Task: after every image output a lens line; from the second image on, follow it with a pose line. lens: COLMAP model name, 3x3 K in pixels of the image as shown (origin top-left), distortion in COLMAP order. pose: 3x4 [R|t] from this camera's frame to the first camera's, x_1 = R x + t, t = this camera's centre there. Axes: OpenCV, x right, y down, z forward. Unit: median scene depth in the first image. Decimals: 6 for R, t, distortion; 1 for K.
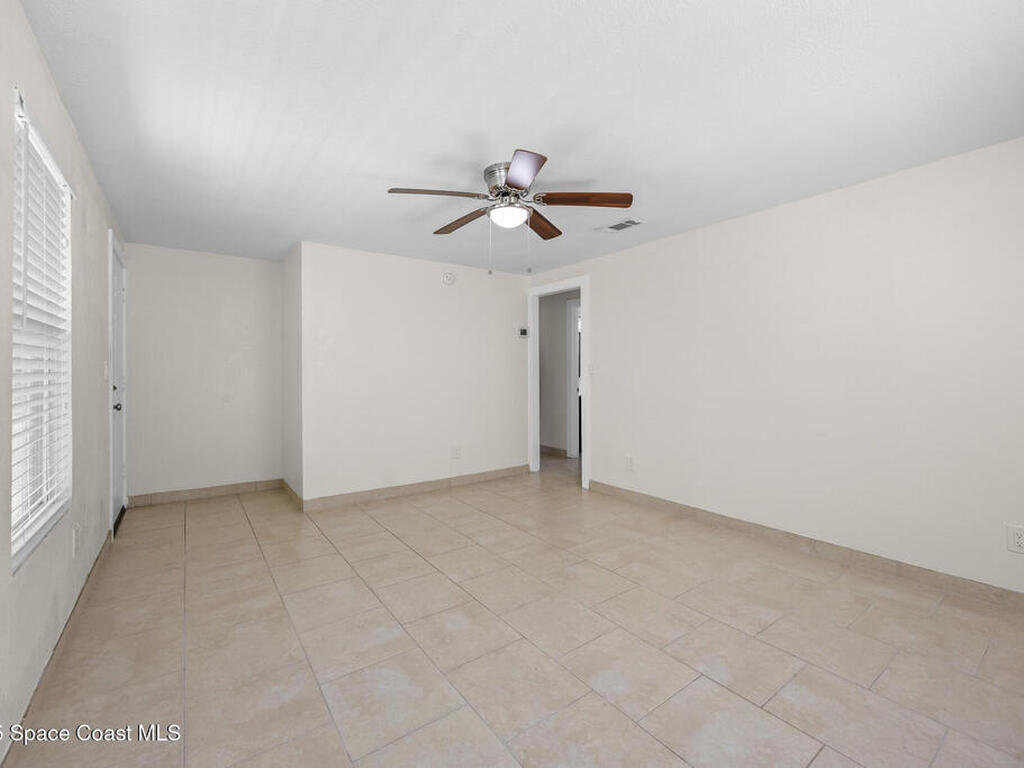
lens RADIAL K [[441.5, 0, 512.0], [0, 441.5, 384.0], [0, 0, 1]] dist [-0.000370, -0.000451]
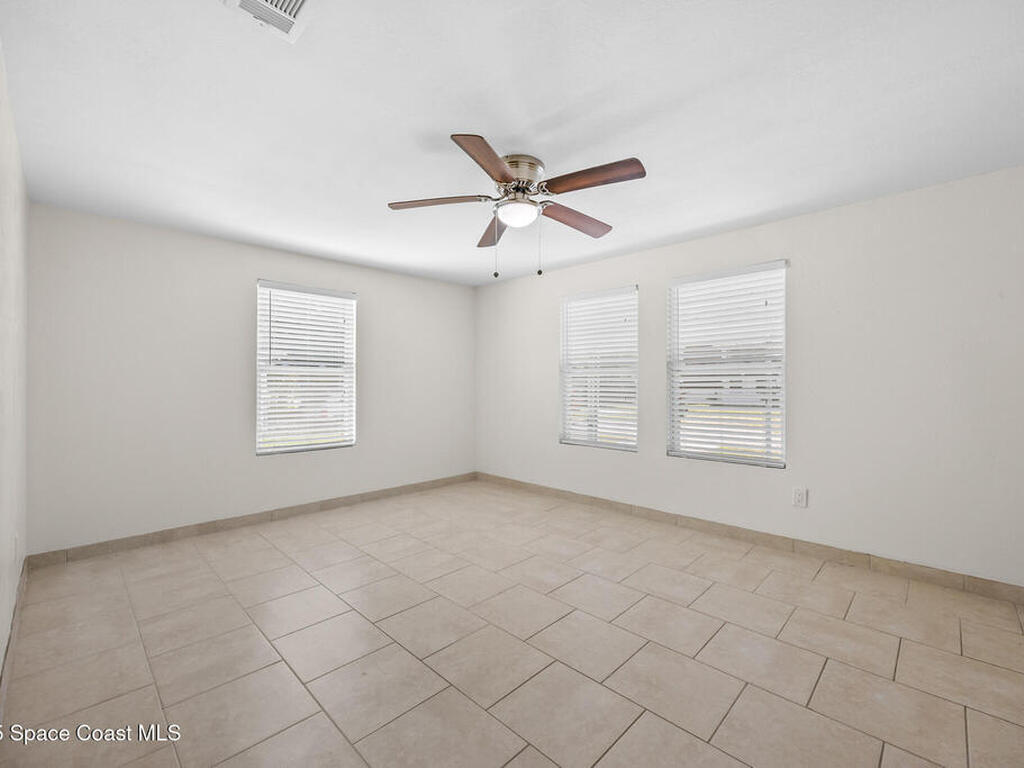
lens RADIAL K [[441.5, 0, 512.0], [0, 441.5, 384.0], [0, 0, 1]] dist [-0.000370, -0.000451]
pose [[-0.987468, 0.004089, -0.157769, 0.133289], [-0.000584, 0.999563, 0.029565, -0.044346], [0.157821, 0.029287, -0.987033, 1.645083]]
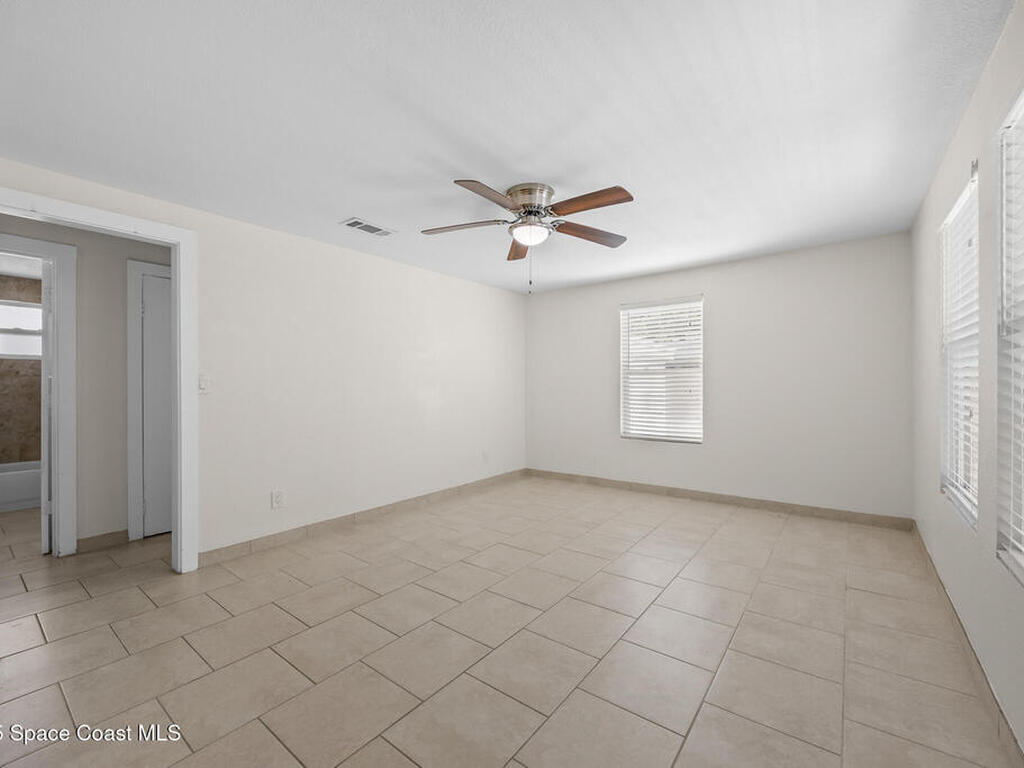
lens RADIAL K [[441.5, 0, 512.0], [0, 441.5, 384.0], [0, 0, 1]] dist [-0.000370, -0.000451]
pose [[-0.280363, 0.007359, 0.959866, -0.863321], [0.031338, 0.999508, 0.001490, -0.020226], [-0.959382, 0.030498, -0.280455, 1.142088]]
